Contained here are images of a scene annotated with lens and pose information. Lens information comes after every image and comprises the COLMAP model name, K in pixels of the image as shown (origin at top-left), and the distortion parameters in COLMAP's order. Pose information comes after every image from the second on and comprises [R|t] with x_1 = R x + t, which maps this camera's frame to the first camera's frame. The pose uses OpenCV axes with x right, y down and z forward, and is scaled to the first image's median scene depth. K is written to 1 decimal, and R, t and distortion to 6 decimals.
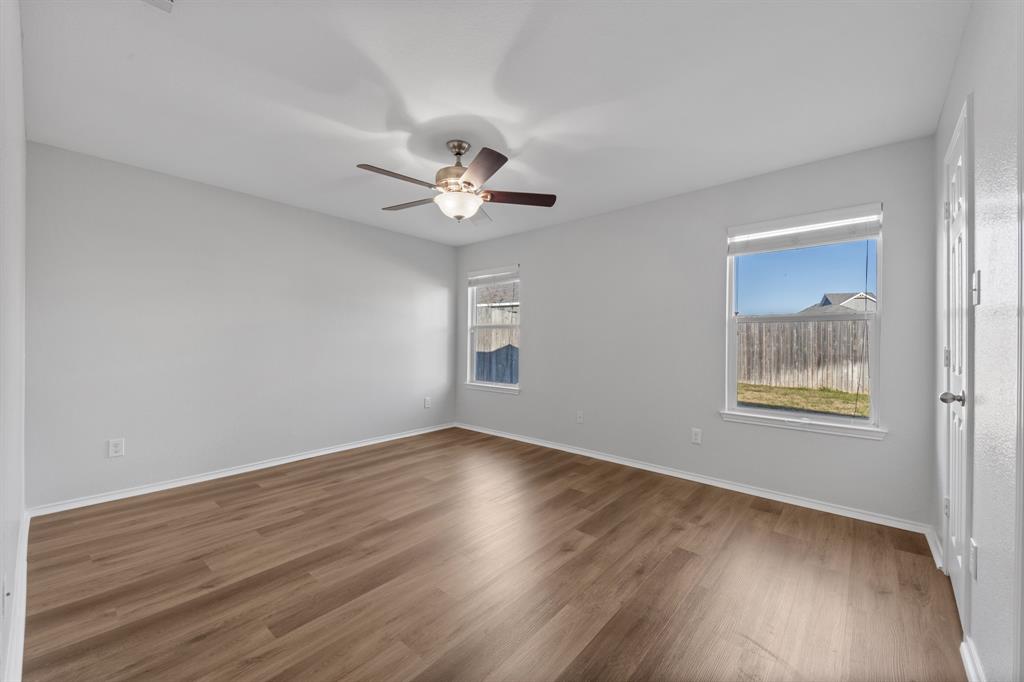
lens RADIAL K [[407.1, 0, 511.9], [0, 407.1, 352.3], [0, 0, 1]] dist [0.077748, -0.033643]
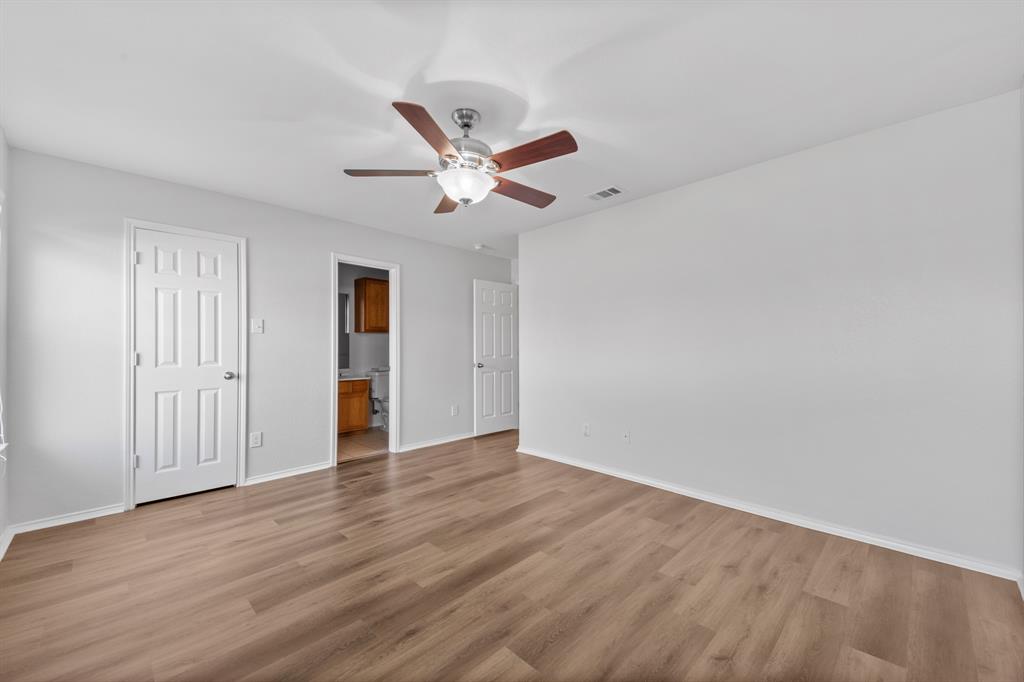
lens RADIAL K [[407.1, 0, 511.9], [0, 407.1, 352.3], [0, 0, 1]] dist [0.077748, -0.033643]
pose [[-0.997638, -0.005181, 0.068490, -0.288230], [-0.003354, 0.999636, 0.026764, -0.041661], [-0.068604, 0.026471, -0.997293, 1.877446]]
